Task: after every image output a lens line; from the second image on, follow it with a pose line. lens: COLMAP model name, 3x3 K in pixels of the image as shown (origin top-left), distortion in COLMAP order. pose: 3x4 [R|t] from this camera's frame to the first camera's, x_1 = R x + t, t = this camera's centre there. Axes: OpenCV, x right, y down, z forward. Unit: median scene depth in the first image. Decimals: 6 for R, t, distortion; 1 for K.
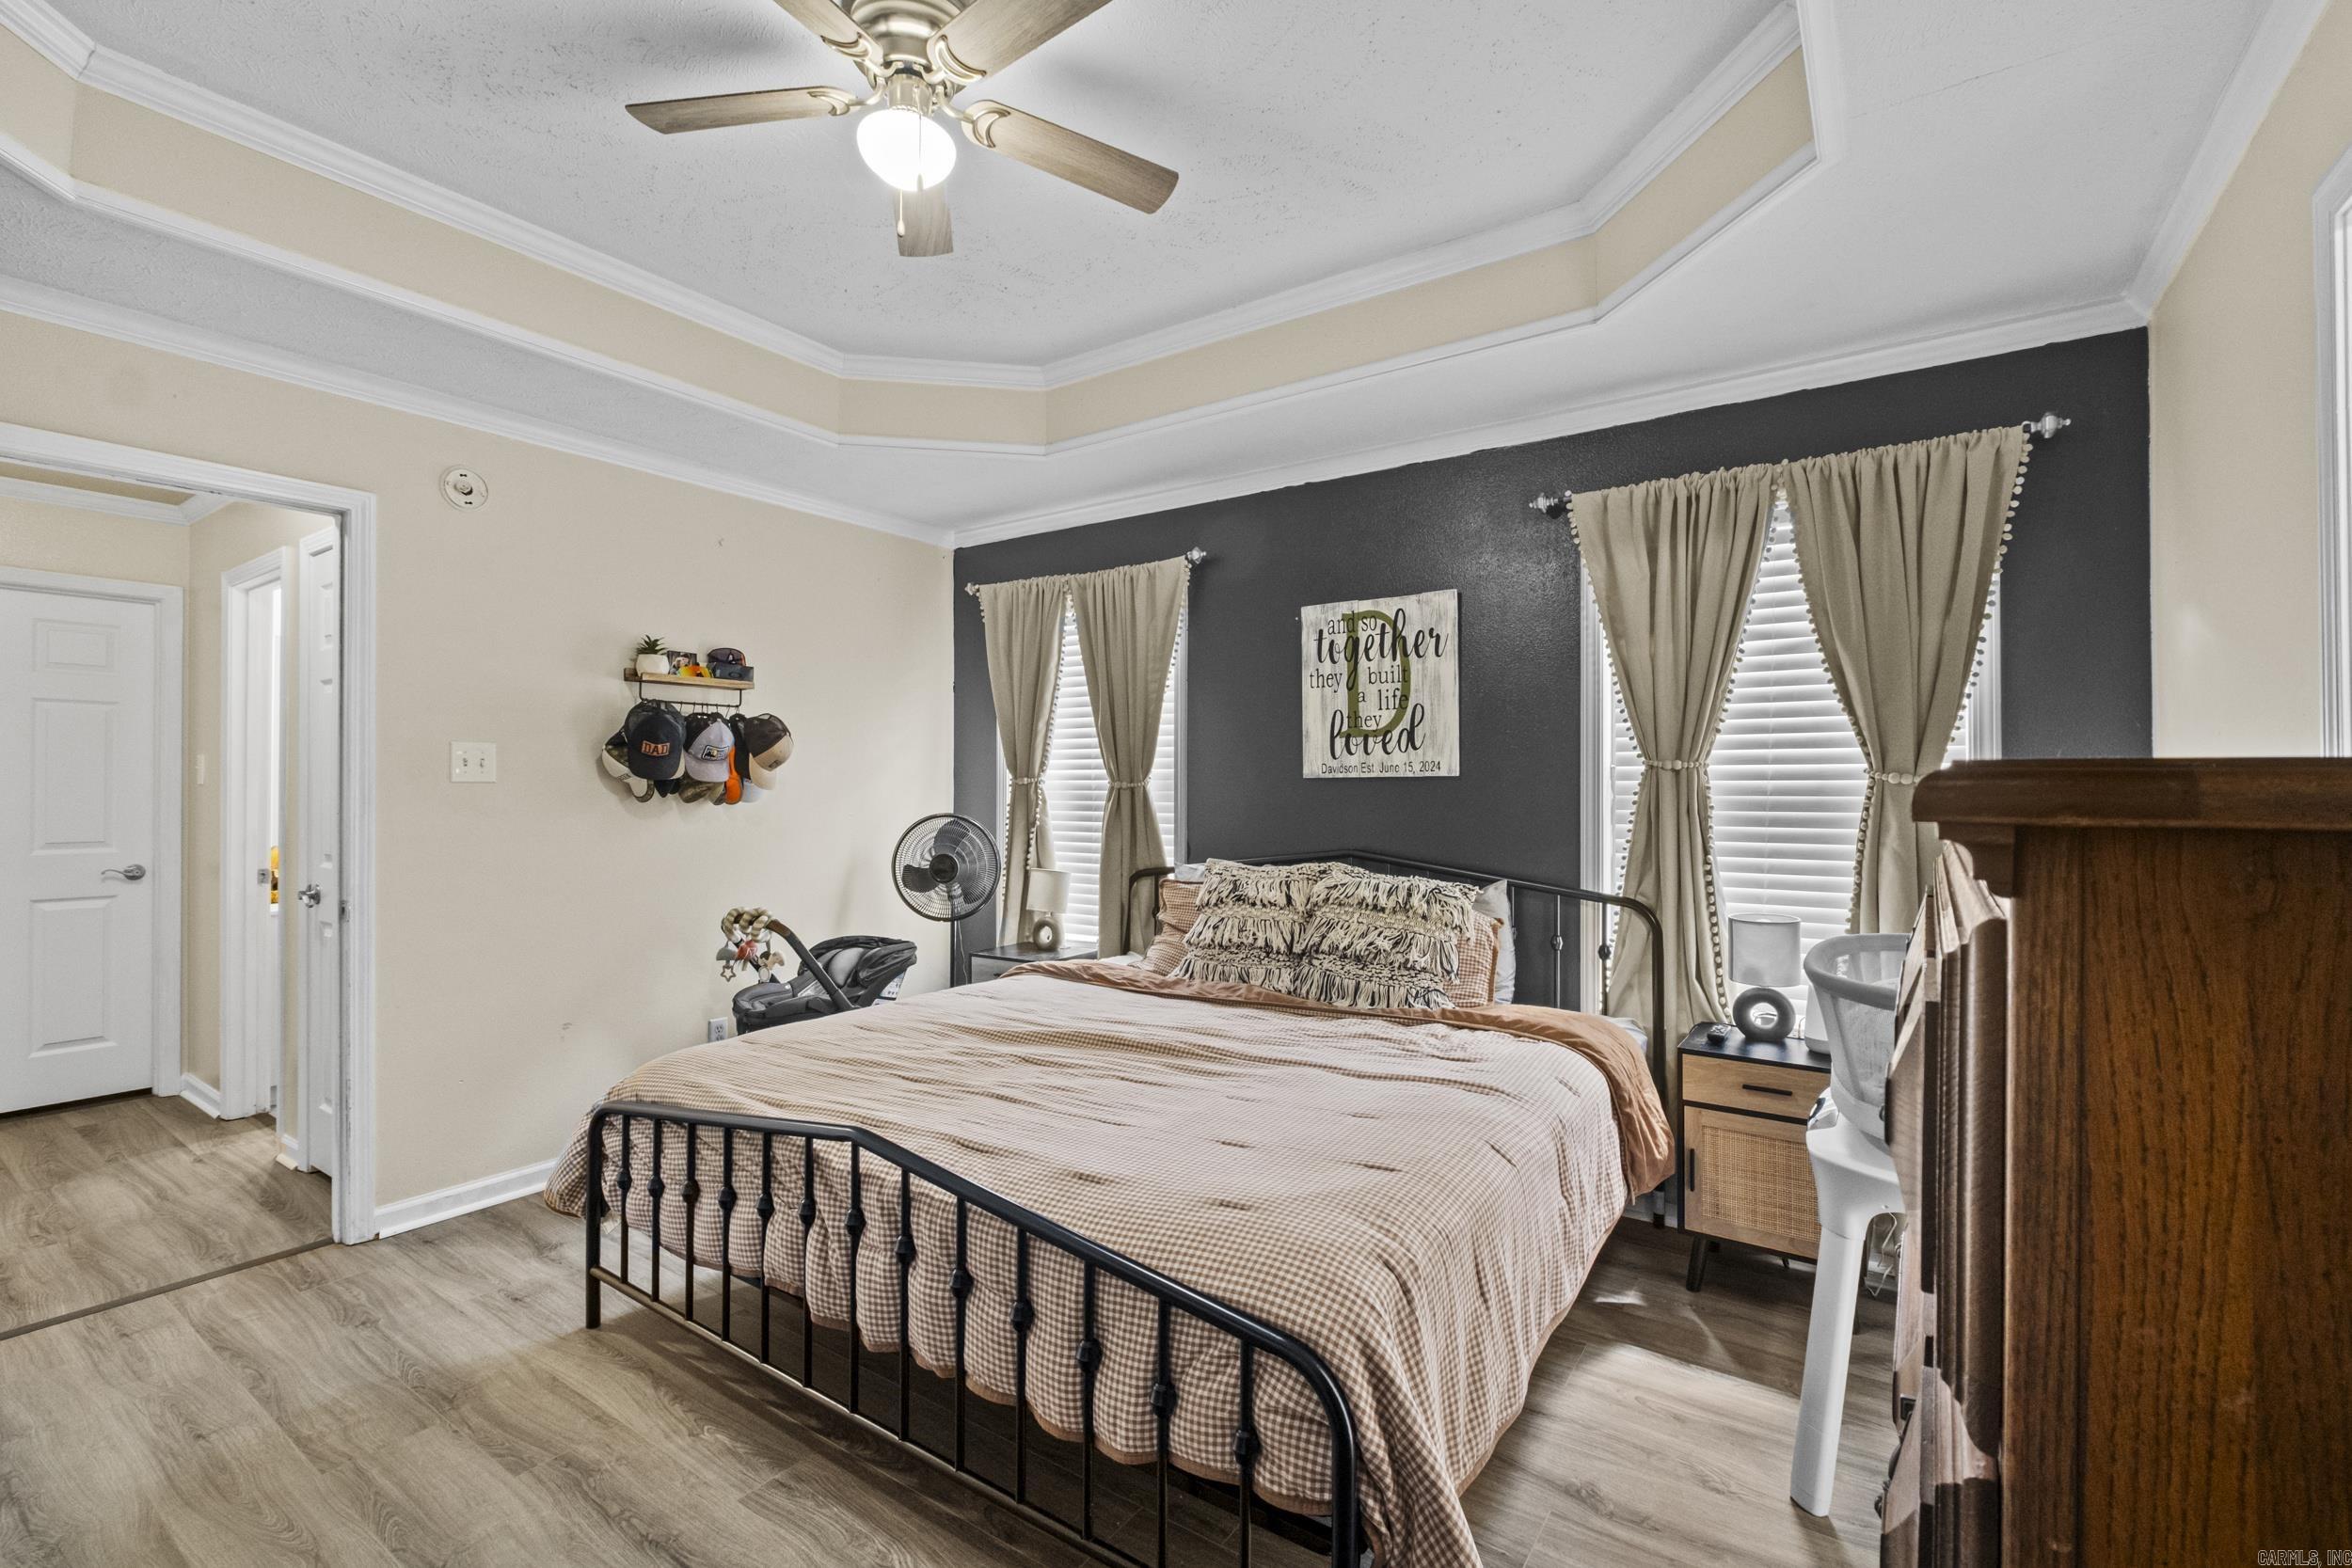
lens RADIAL K [[1044.5, 0, 1166.7], [0, 1044.5, 782.6], [0, 0, 1]] dist [-0.008598, 0.001653]
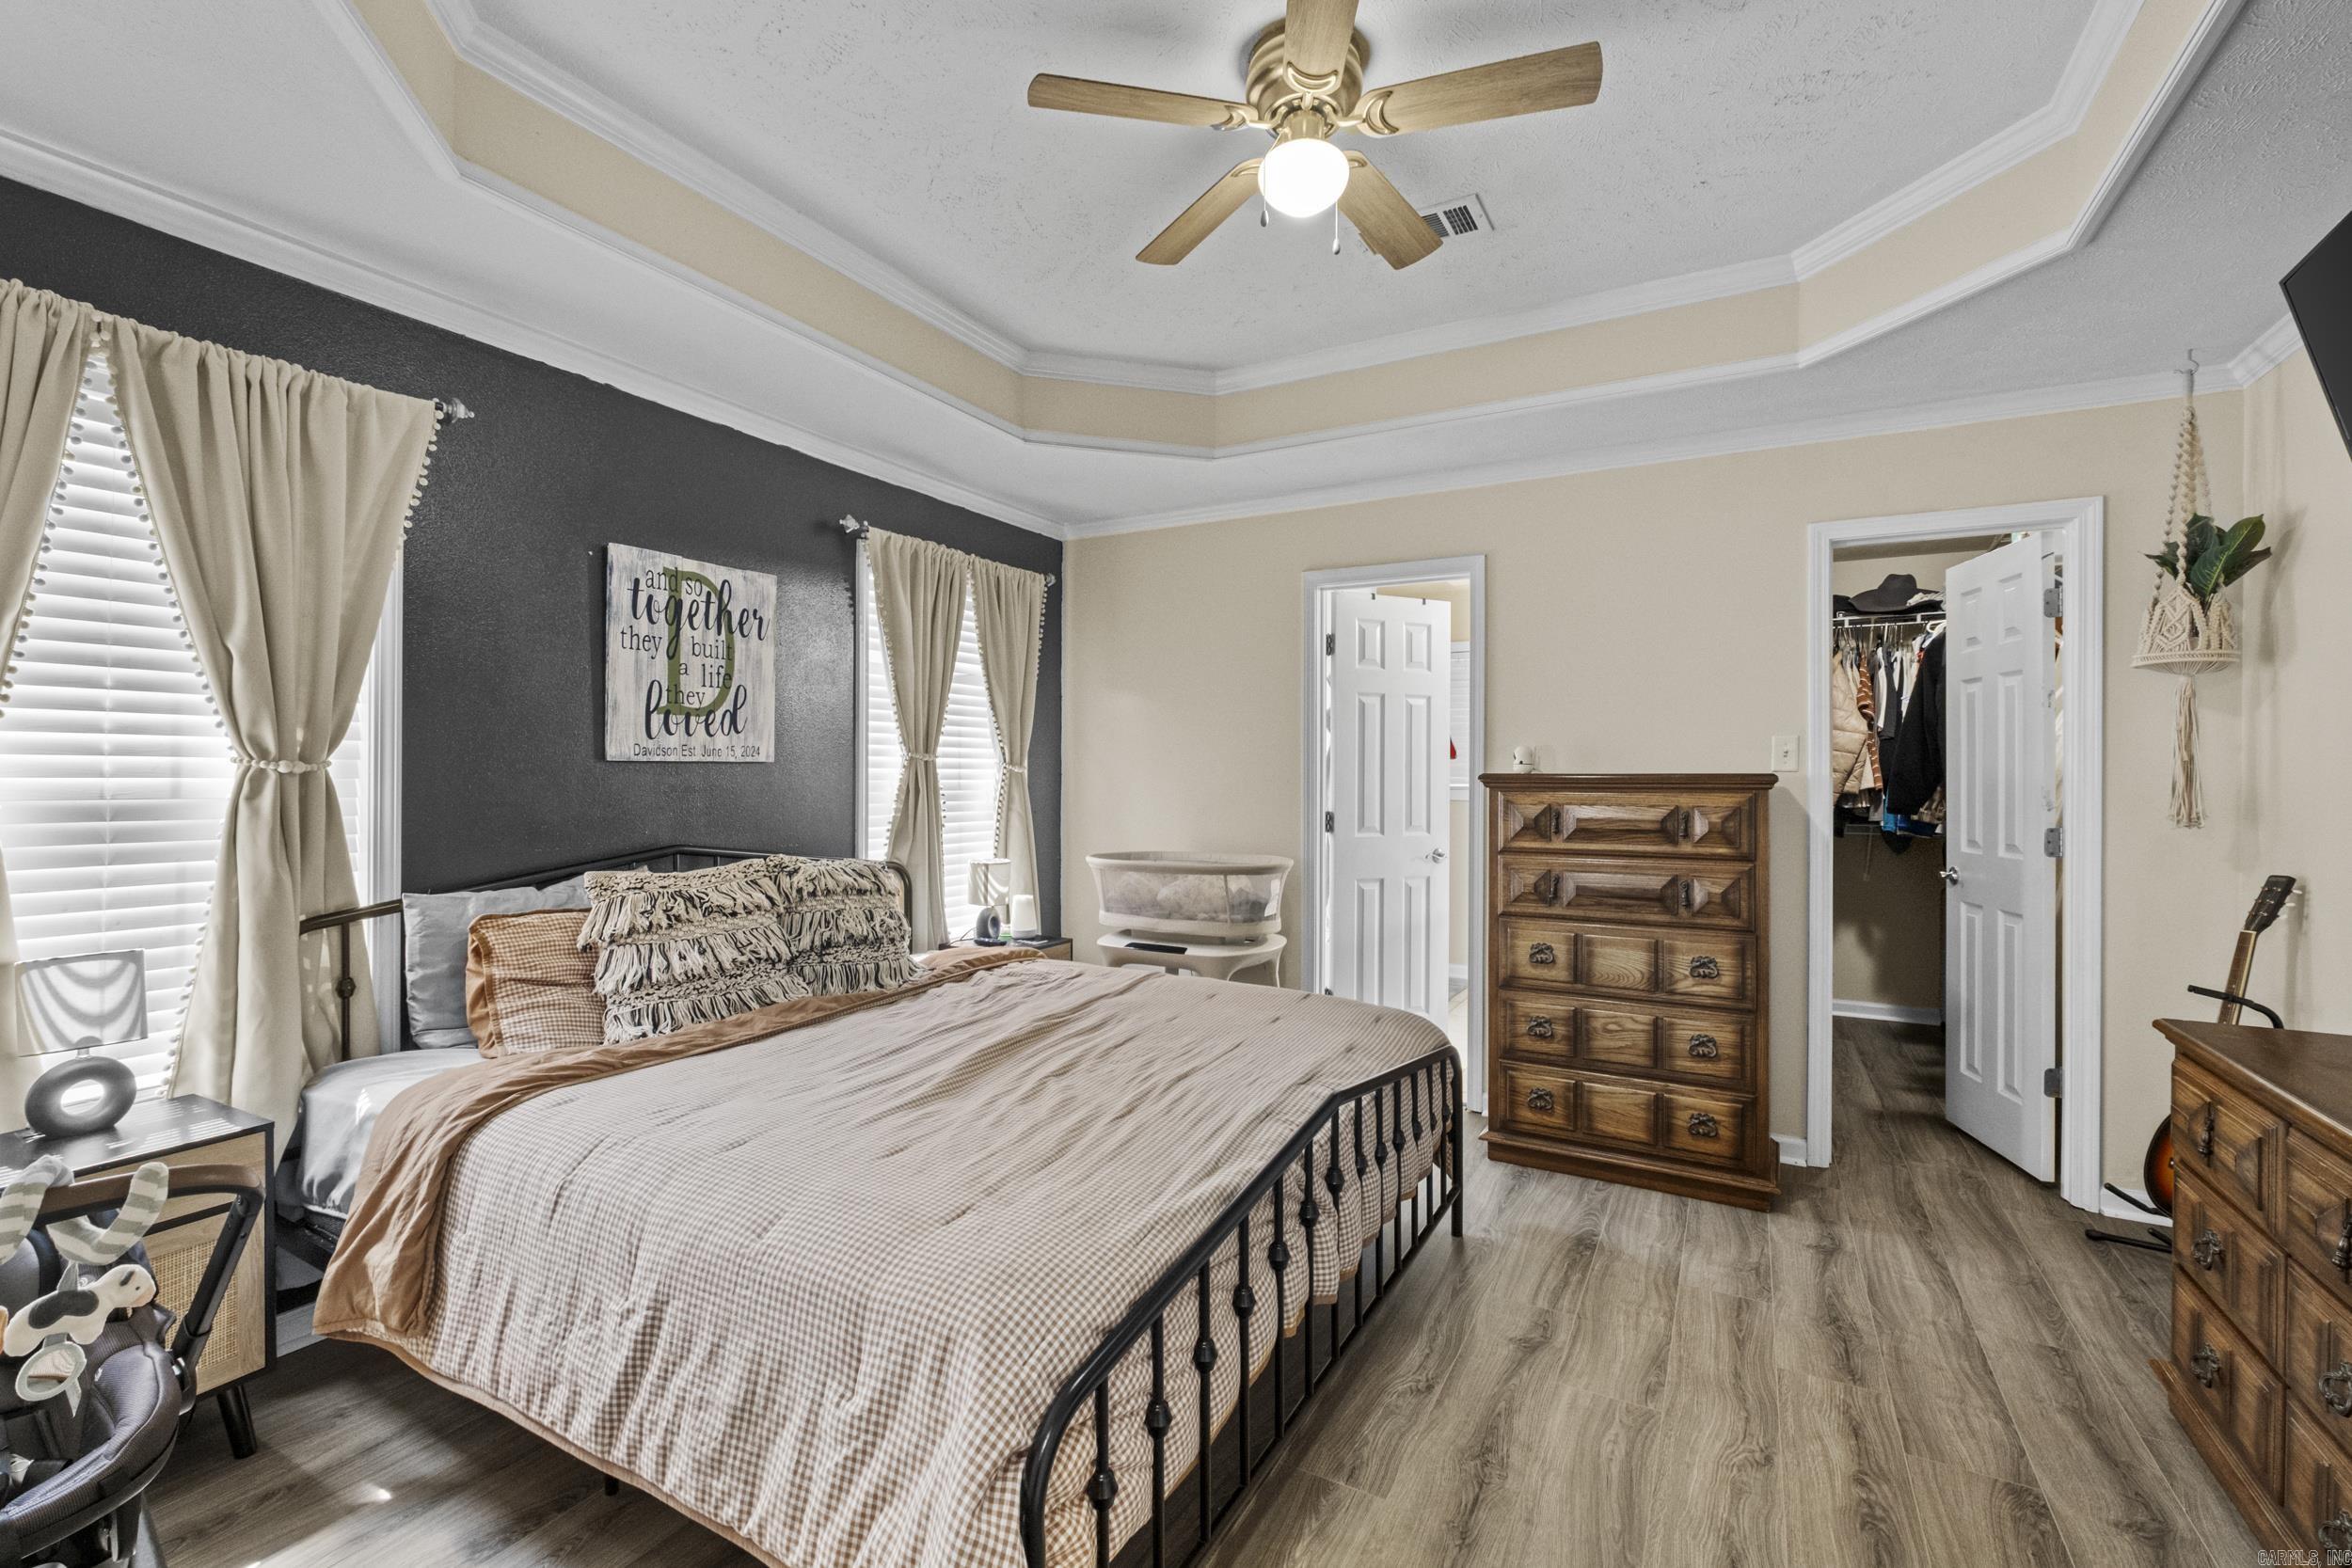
lens RADIAL K [[1044.5, 0, 1162.5], [0, 1044.5, 783.2], [0, 0, 1]] dist [-0.008598, 0.001653]
pose [[-0.106116, -0.008675, 0.994316, -0.724470], [-0.008642, 0.999932, 0.007802, 0.002834], [-0.994316, -0.007765, -0.106184, 0.699739]]
